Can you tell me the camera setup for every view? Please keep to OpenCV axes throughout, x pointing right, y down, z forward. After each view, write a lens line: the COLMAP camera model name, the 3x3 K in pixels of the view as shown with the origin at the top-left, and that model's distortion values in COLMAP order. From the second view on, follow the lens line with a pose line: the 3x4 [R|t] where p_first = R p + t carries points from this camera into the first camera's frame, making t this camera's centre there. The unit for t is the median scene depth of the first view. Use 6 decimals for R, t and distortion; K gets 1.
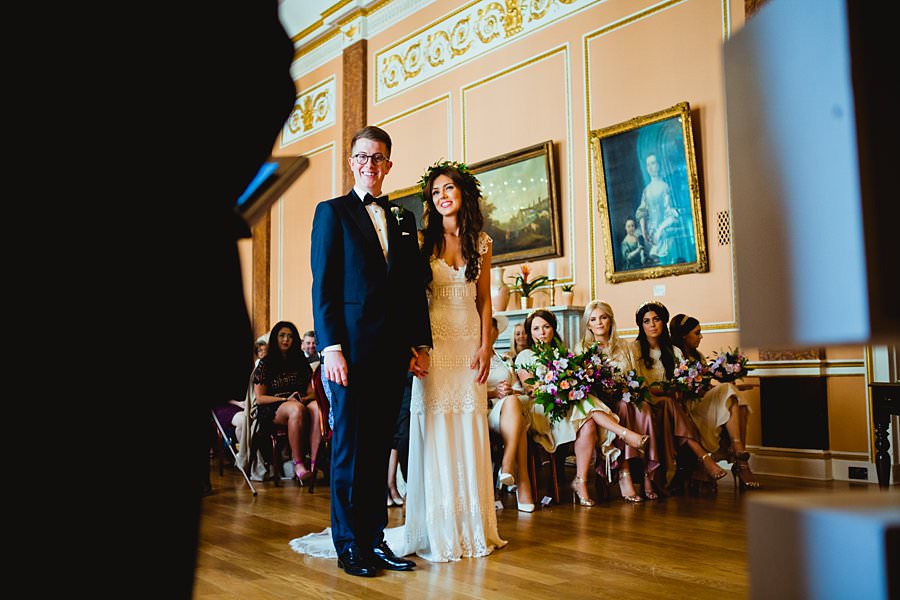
lens RADIAL K [[972.7, 0, 373.7], [0, 972.7, 292.1], [0, 0, 1]] dist [-0.026153, 0.000000]
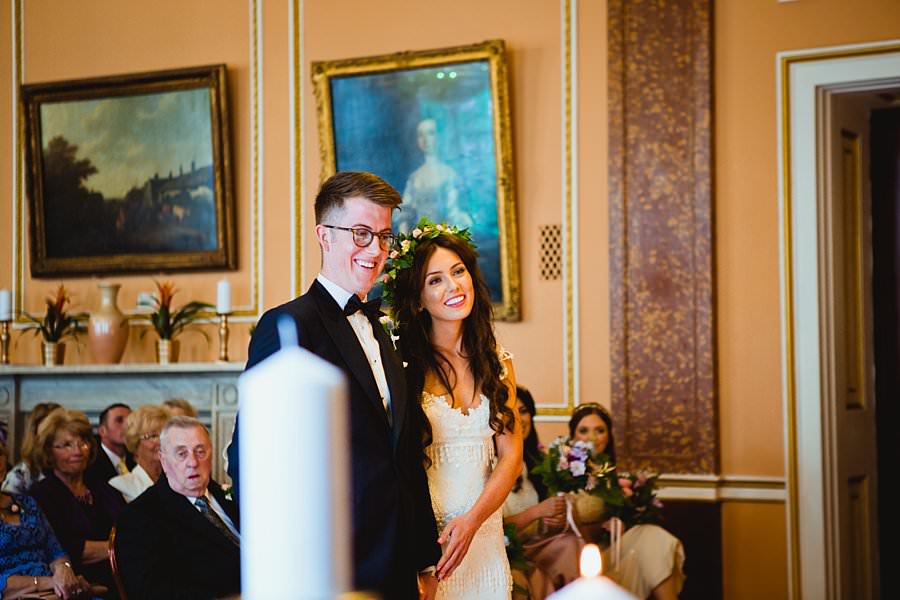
lens RADIAL K [[1716.8, 0, 466.5], [0, 1716.8, 296.1], [0, 0, 1]] dist [0.260746, 0.000000]
pose [[0.894043, 0.022003, 0.447439, -0.167005], [-0.032703, 0.999334, 0.016203, -0.051277], [-0.446785, -0.029118, 0.894167, 0.041840]]
